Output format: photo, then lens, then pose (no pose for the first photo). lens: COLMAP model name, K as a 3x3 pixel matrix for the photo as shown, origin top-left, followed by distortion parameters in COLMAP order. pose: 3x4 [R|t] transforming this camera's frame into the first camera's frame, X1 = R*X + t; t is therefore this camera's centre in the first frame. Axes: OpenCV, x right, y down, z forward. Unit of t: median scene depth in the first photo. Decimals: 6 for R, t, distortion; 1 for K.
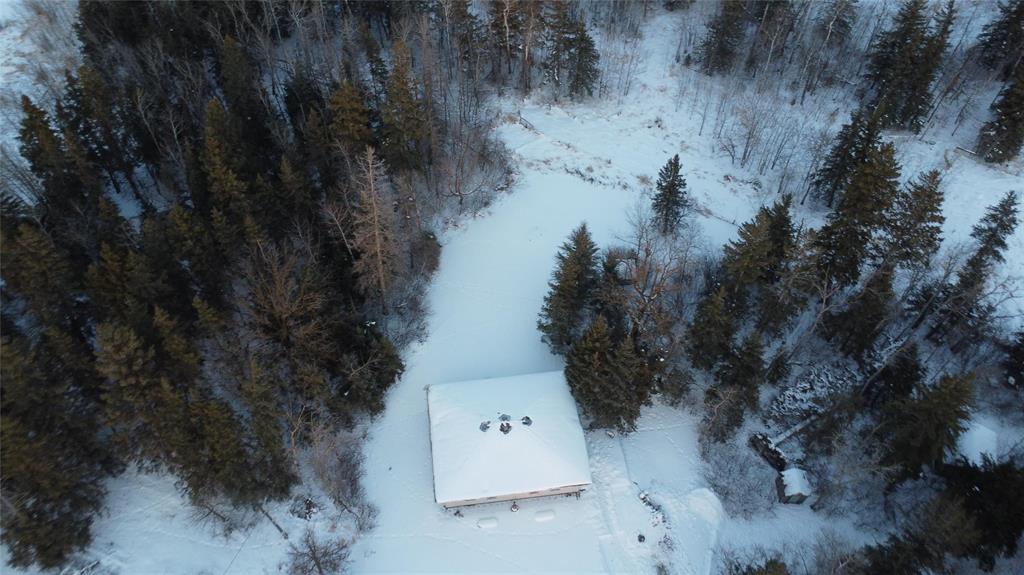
lens RADIAL K [[739.3, 0, 512.7], [0, 739.3, 296.7], [0, 0, 1]] dist [-0.036605, 0.000312]
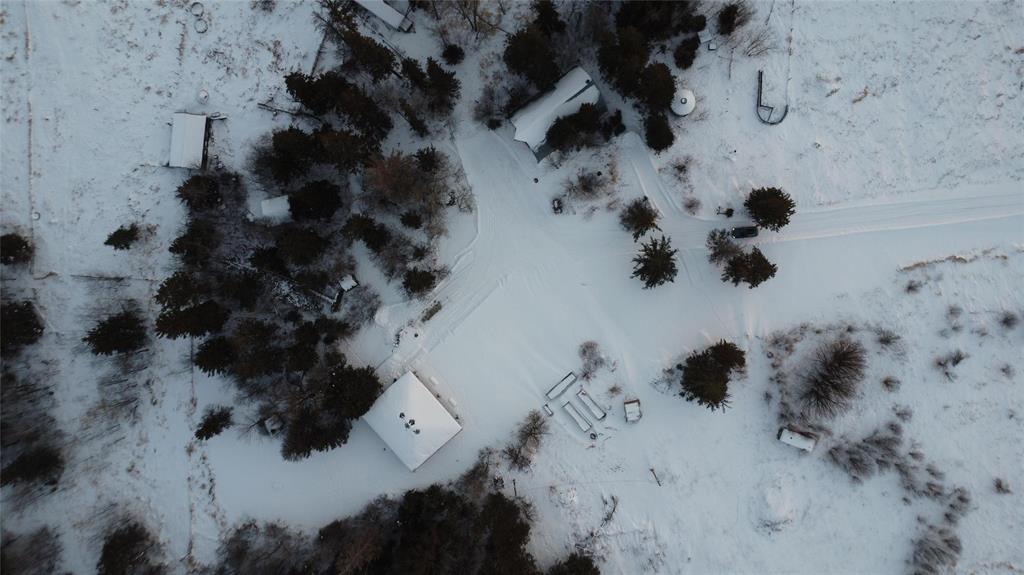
lens RADIAL K [[739.3, 0, 512.7], [0, 739.3, 296.7], [0, 0, 1]] dist [-0.036605, 0.000312]
pose [[-0.557026, -0.830067, -0.026661, 0.150508], [0.677330, -0.472637, 0.563772, -0.518216], [-0.480569, 0.295977, 0.825500, -0.736800]]
